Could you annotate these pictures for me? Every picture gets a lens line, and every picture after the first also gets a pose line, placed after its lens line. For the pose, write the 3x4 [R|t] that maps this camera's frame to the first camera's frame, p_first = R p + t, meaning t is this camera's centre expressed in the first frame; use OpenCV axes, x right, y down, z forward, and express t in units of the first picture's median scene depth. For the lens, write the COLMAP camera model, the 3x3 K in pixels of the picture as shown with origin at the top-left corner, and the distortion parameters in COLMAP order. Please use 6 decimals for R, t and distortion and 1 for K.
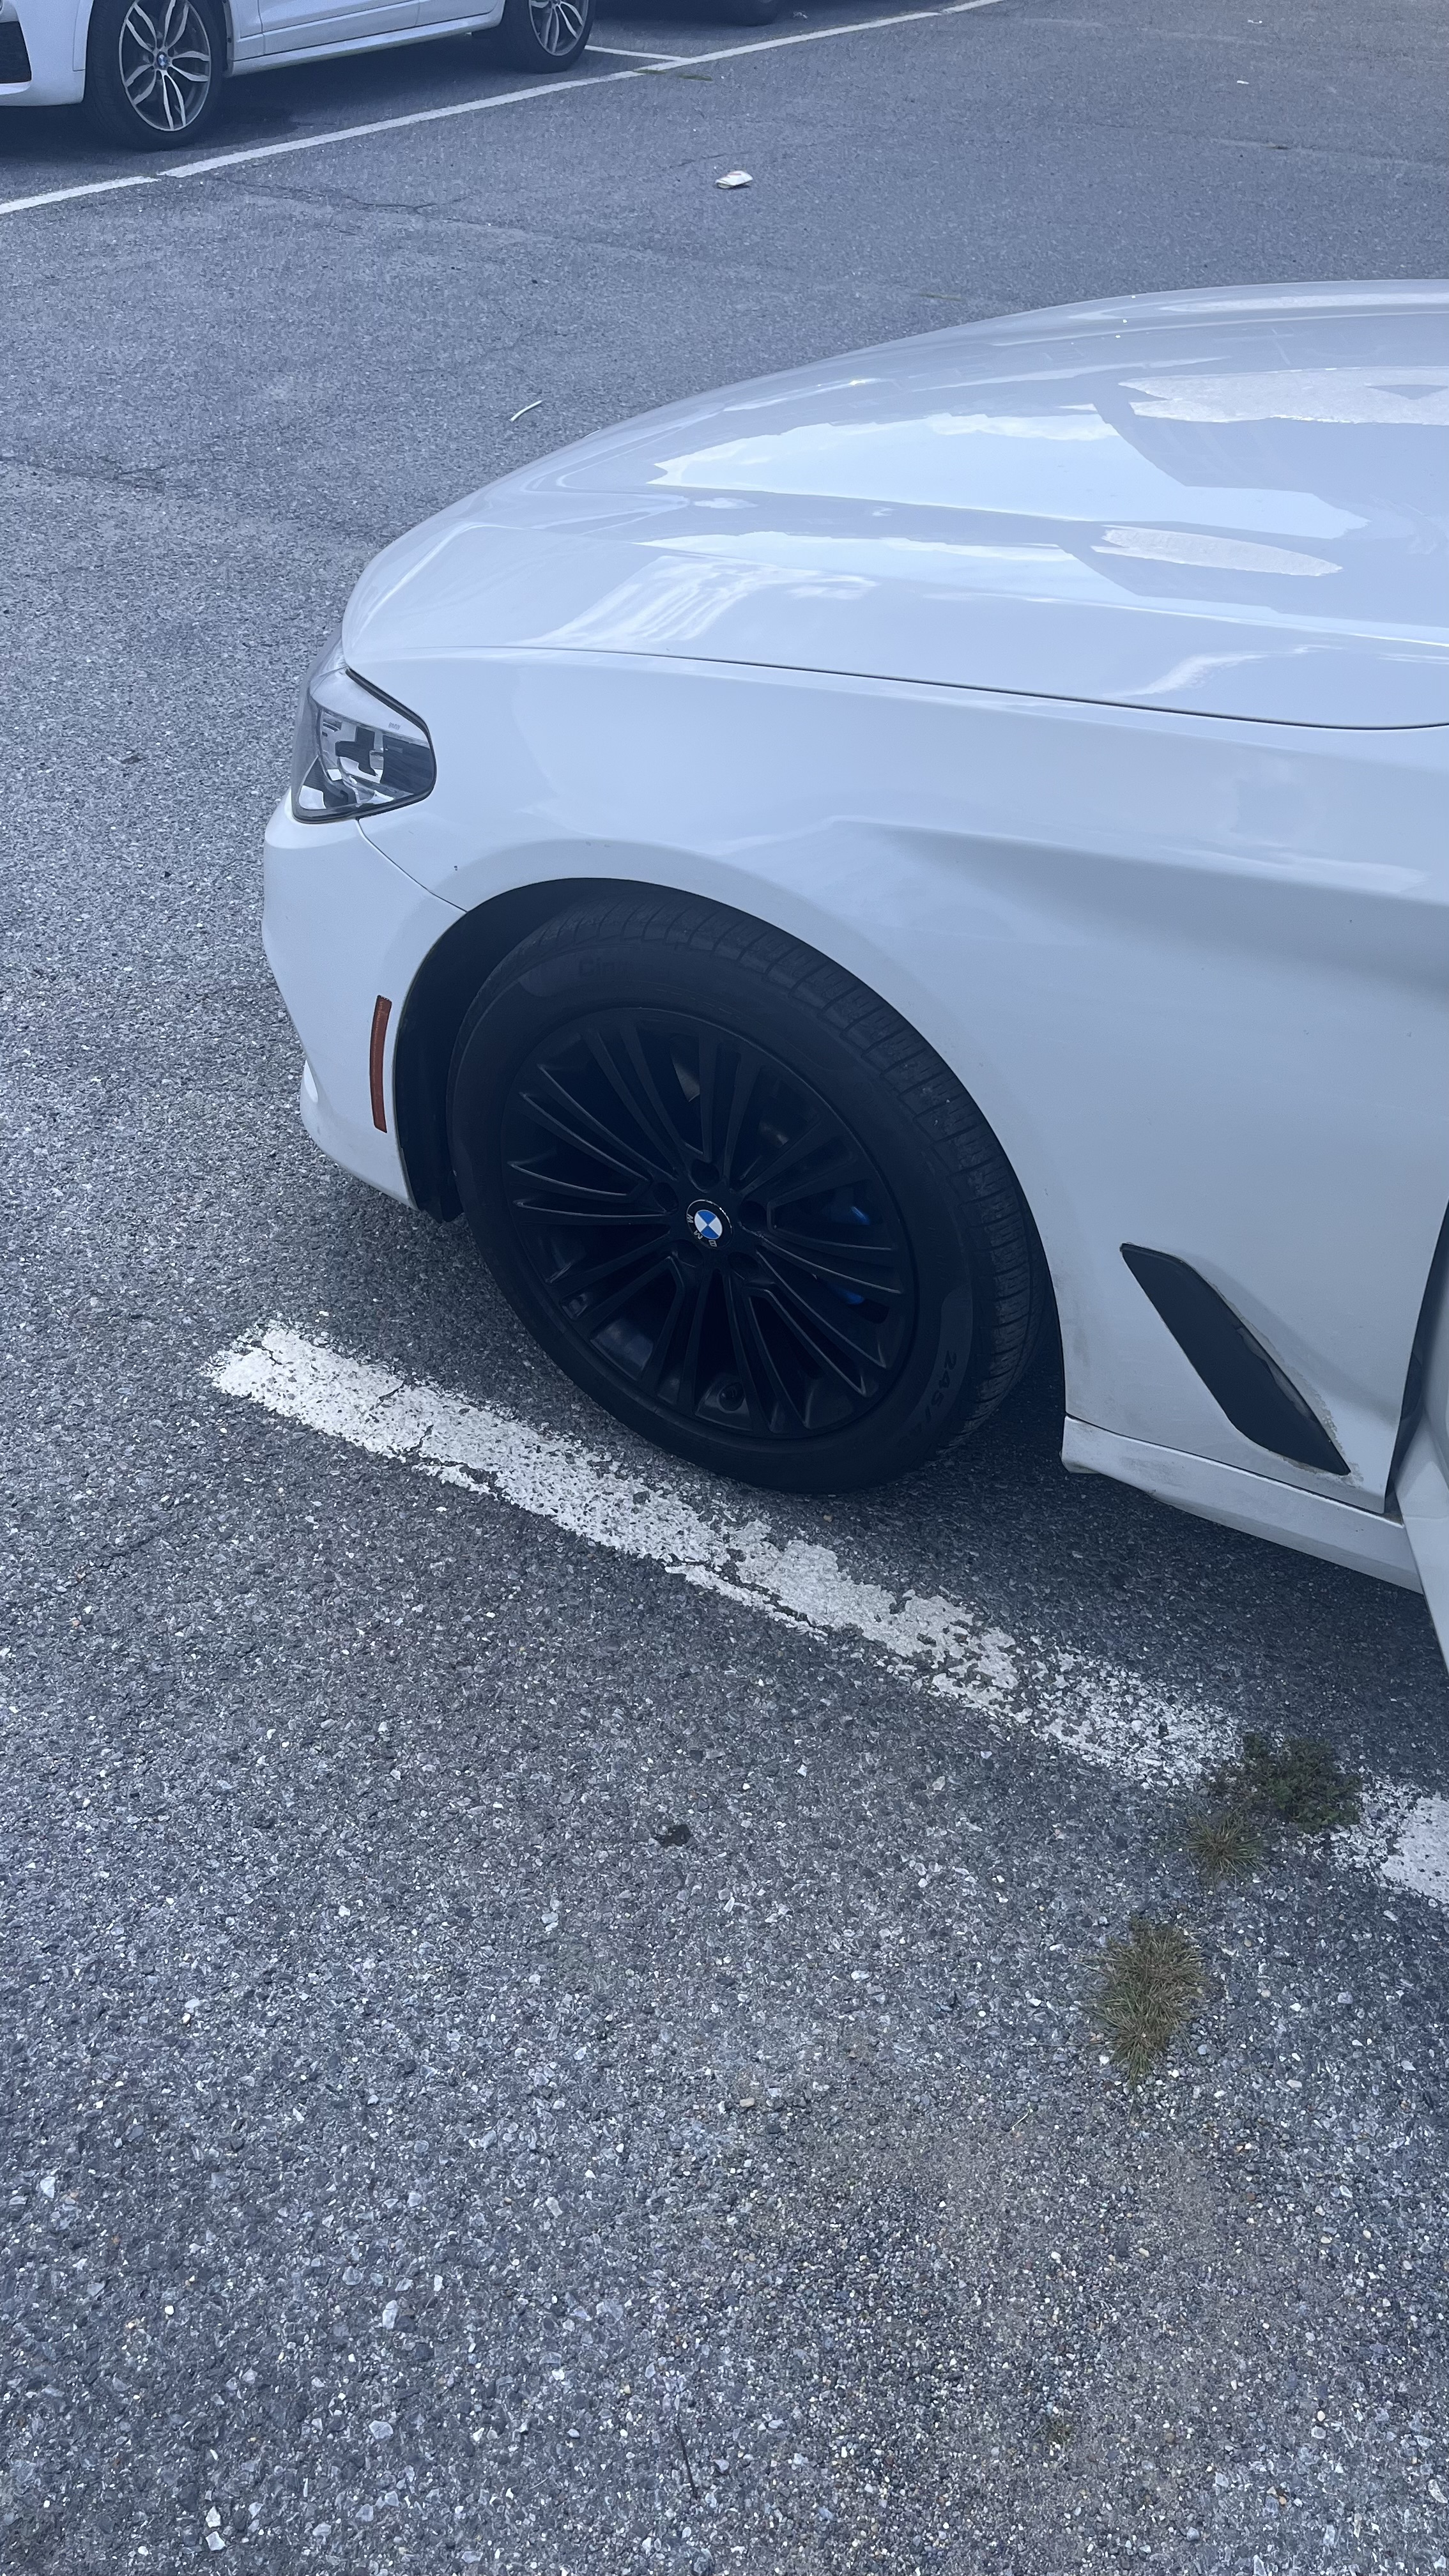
lens RADIAL K [[1987.6, 0, 725.4], [0, 1987.6, 1293.3], [0, 0, 1]] dist [0.006857, -0.011050]
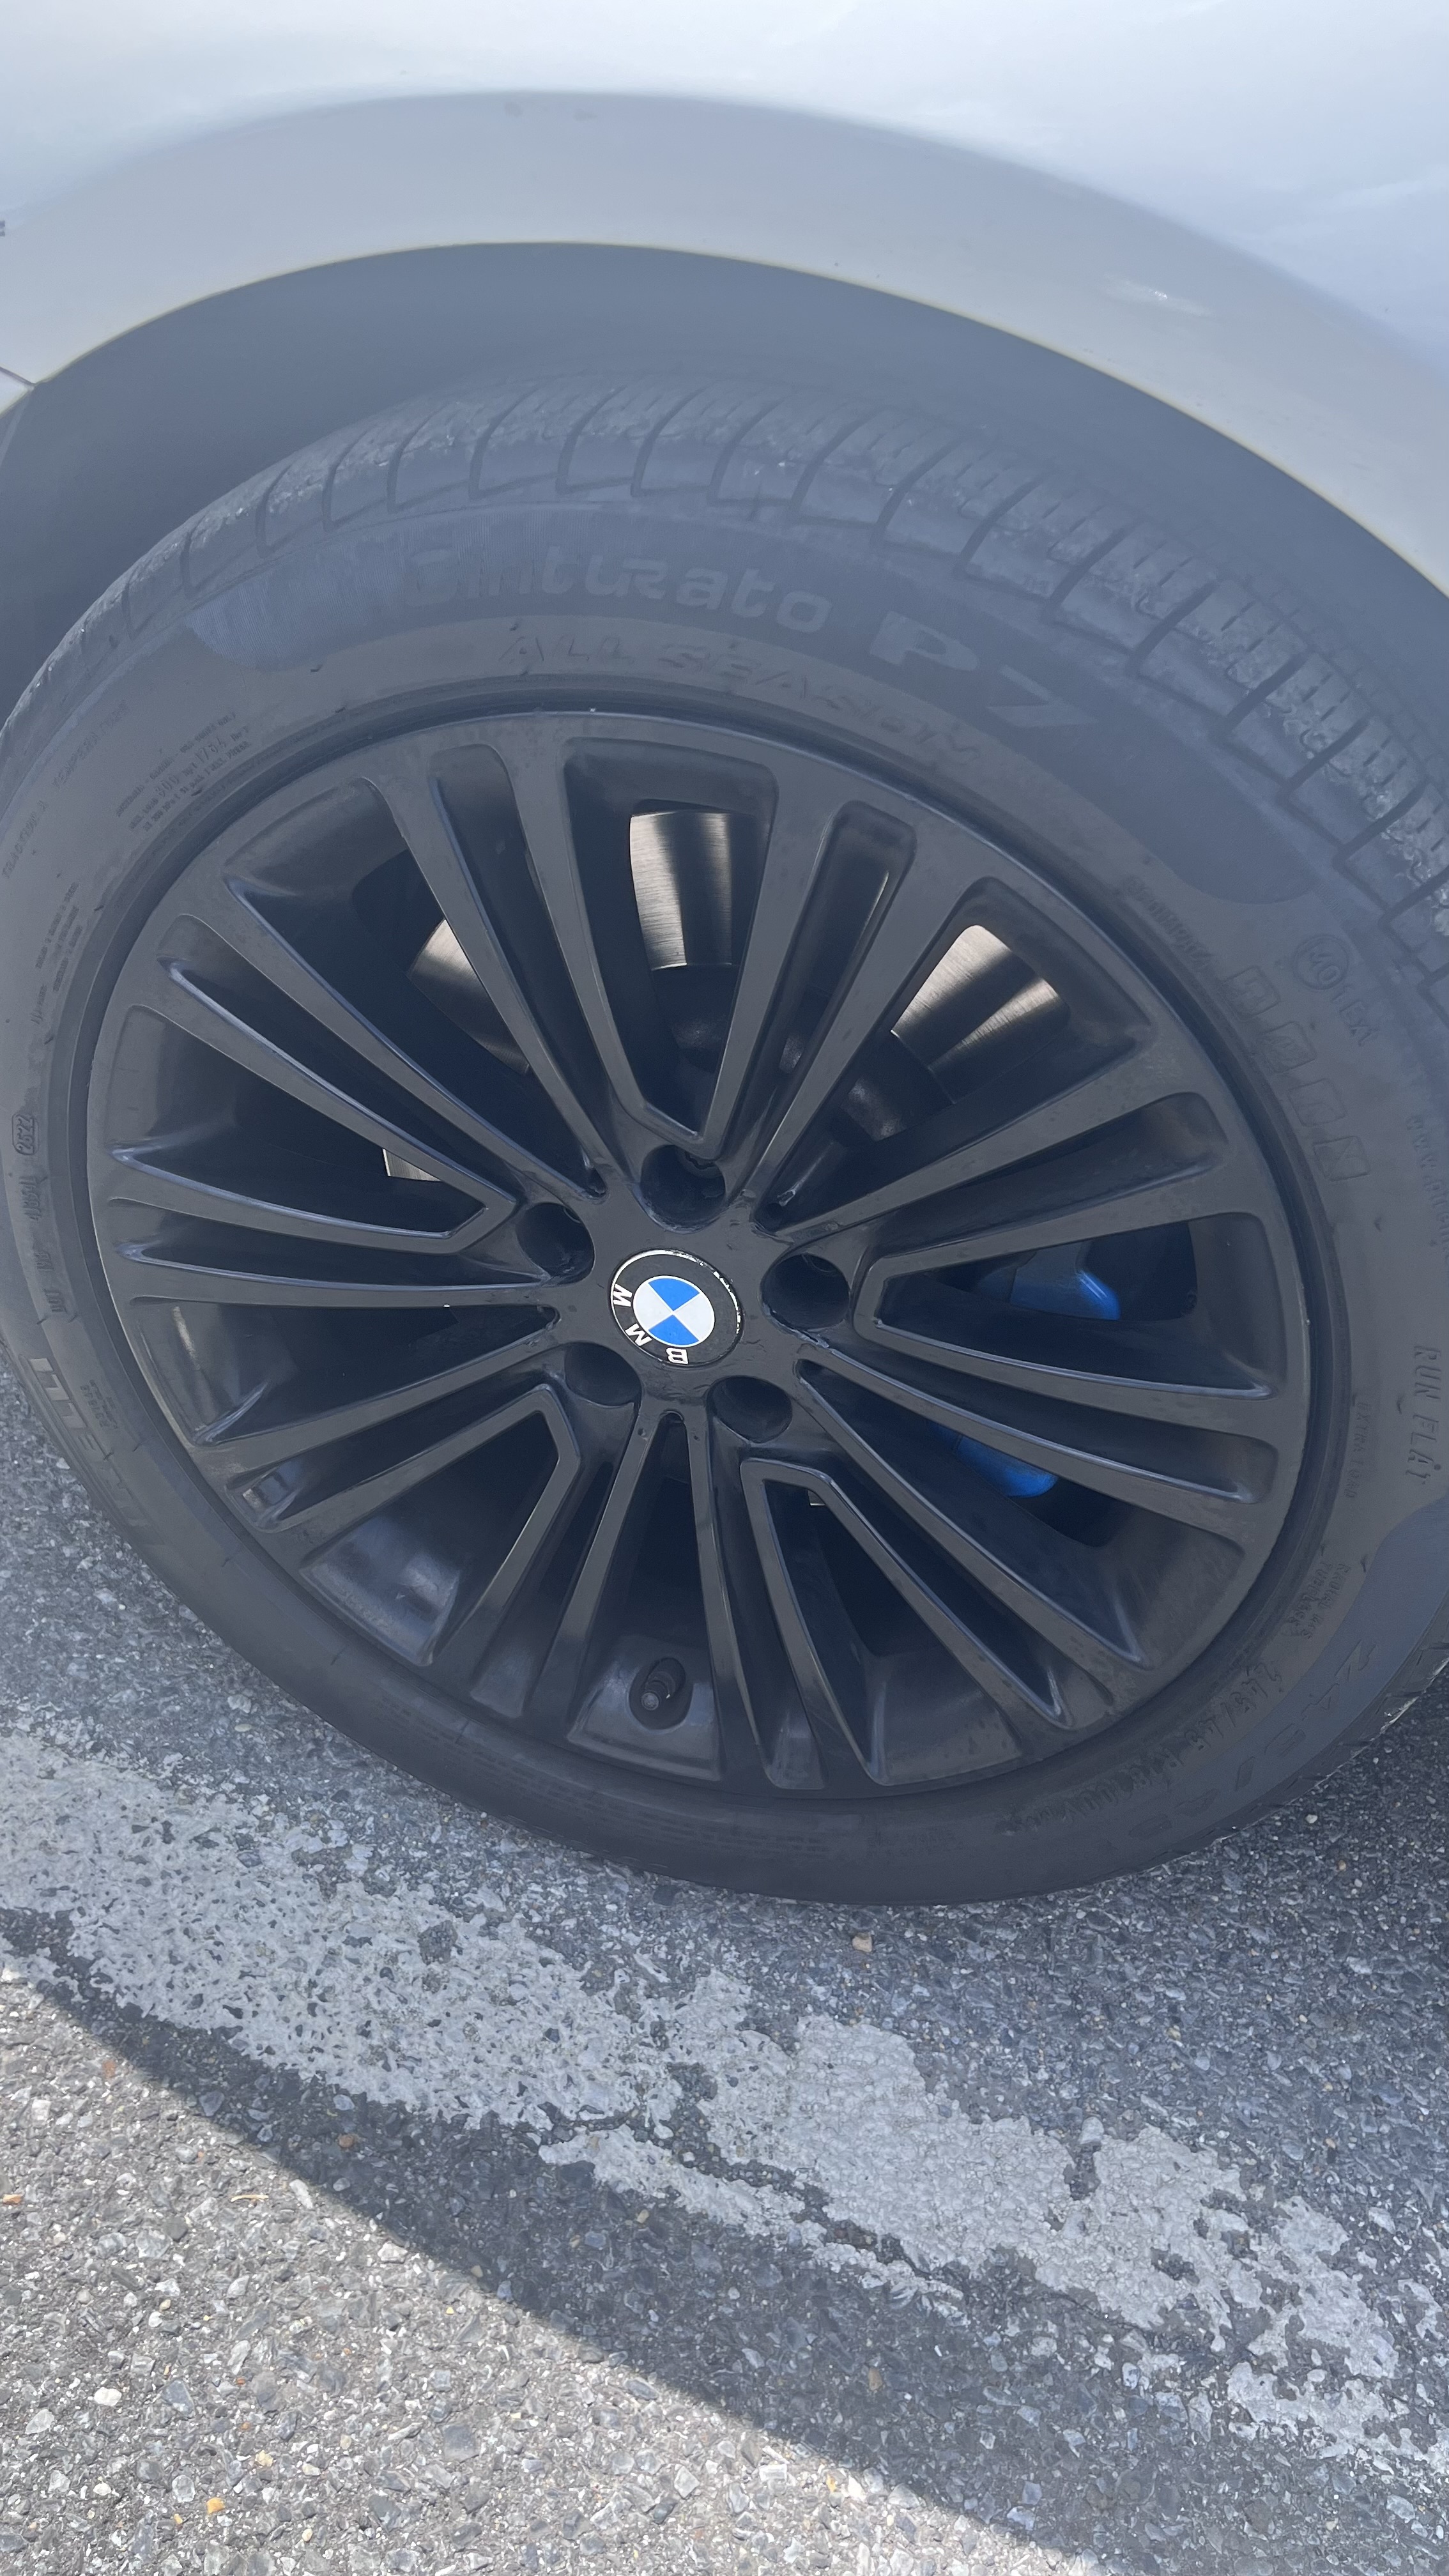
lens RADIAL K [[1987.6, 0, 726.7], [0, 1987.6, 1271.5], [0, 0, 1]] dist [0.006857, -0.011050]
pose [[0.949747, -0.017806, 0.312512, -0.118120], [0.010133, 0.999606, 0.026160, -0.051403], [-0.312855, -0.021678, 0.949554, 0.610295]]
